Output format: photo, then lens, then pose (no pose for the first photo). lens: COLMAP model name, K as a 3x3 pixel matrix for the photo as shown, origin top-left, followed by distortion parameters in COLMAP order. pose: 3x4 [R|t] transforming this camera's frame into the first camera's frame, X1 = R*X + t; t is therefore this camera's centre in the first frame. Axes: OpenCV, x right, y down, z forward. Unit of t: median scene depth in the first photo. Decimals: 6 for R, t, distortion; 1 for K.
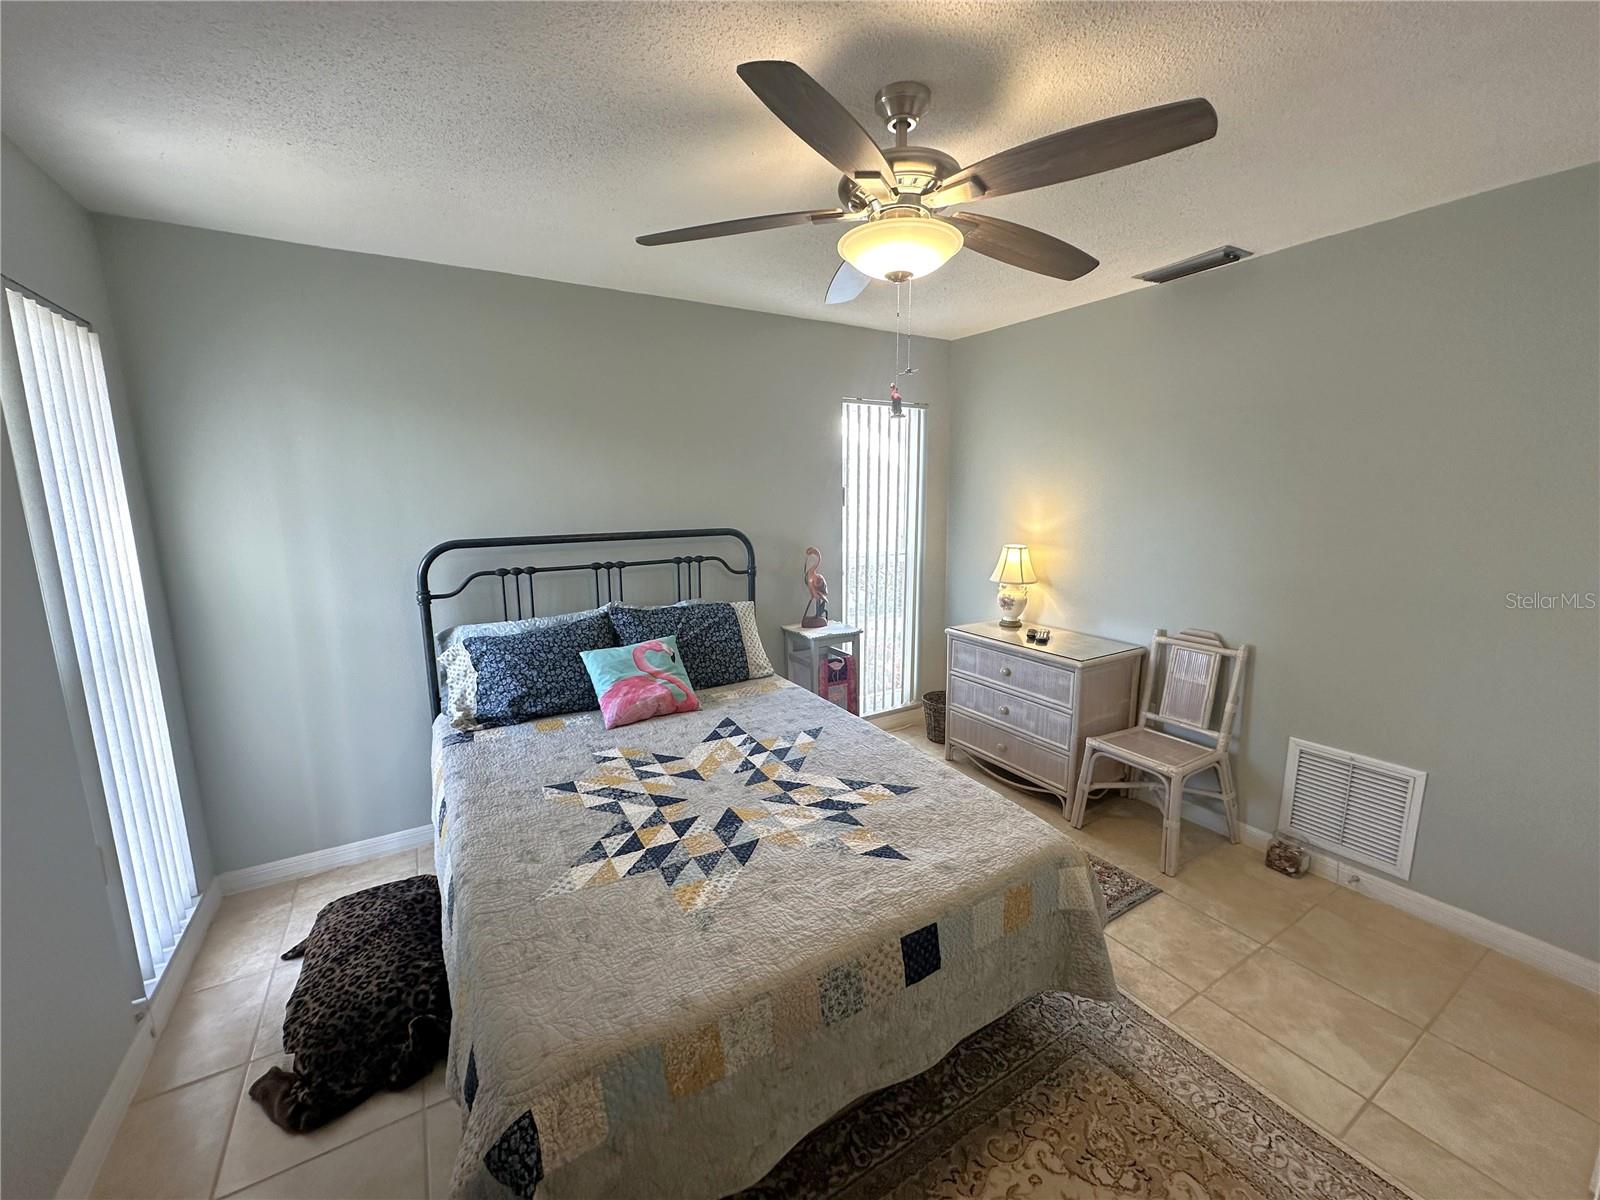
lens RADIAL K [[636.6, 0, 796.6], [0, 636.6, 597.7], [0, 0, 1]] dist [-0.002286, 0.000069]
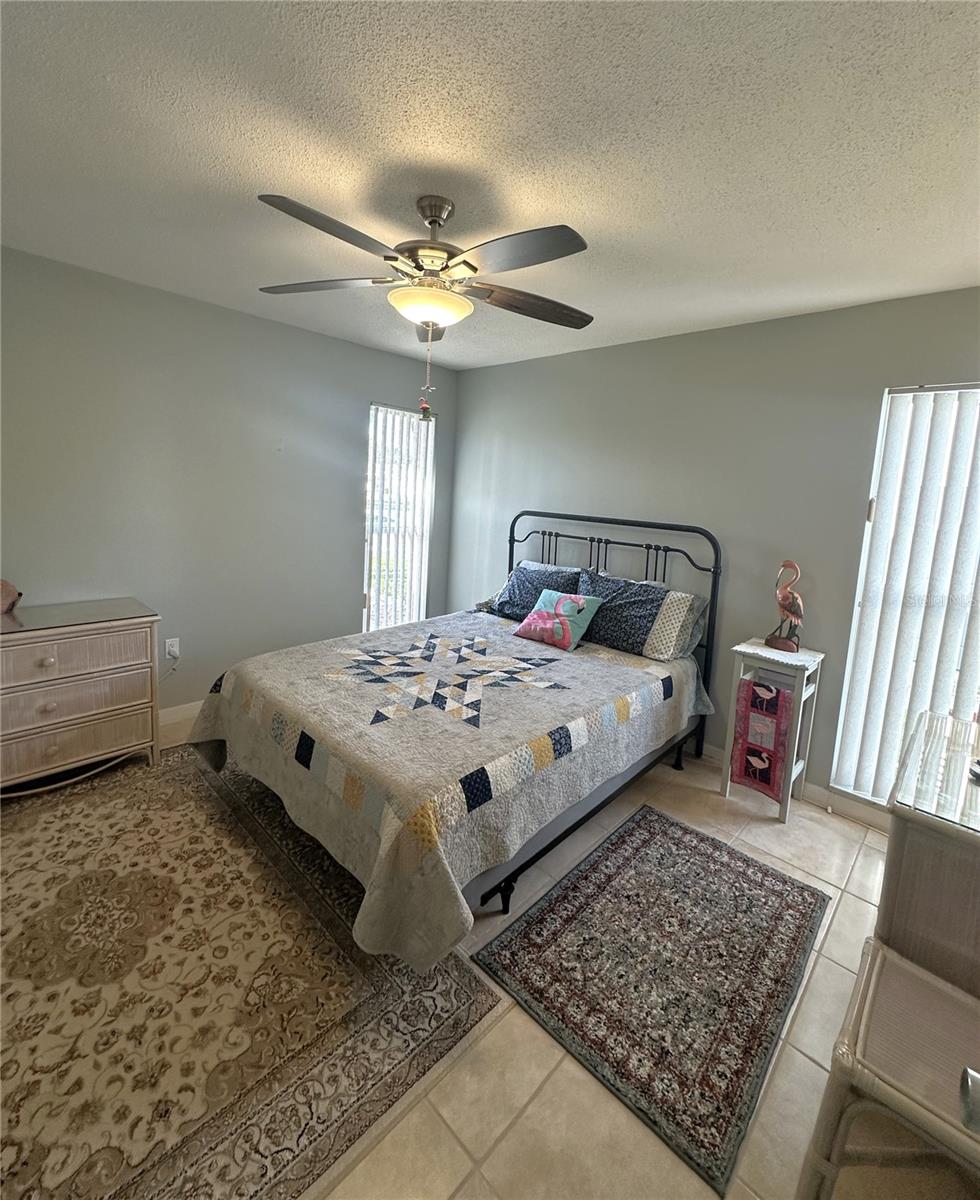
lens RADIAL K [[522.0, 0, 498.5], [0, 522.0, 546.4], [0, 0, 1]] dist [0.001921, 0.000028]
pose [[0.262066, 0.132241, -0.955947, 1.144069], [-0.222750, 0.972108, 0.073411, -0.113364], [0.938991, 0.193698, 0.284213, 0.736149]]
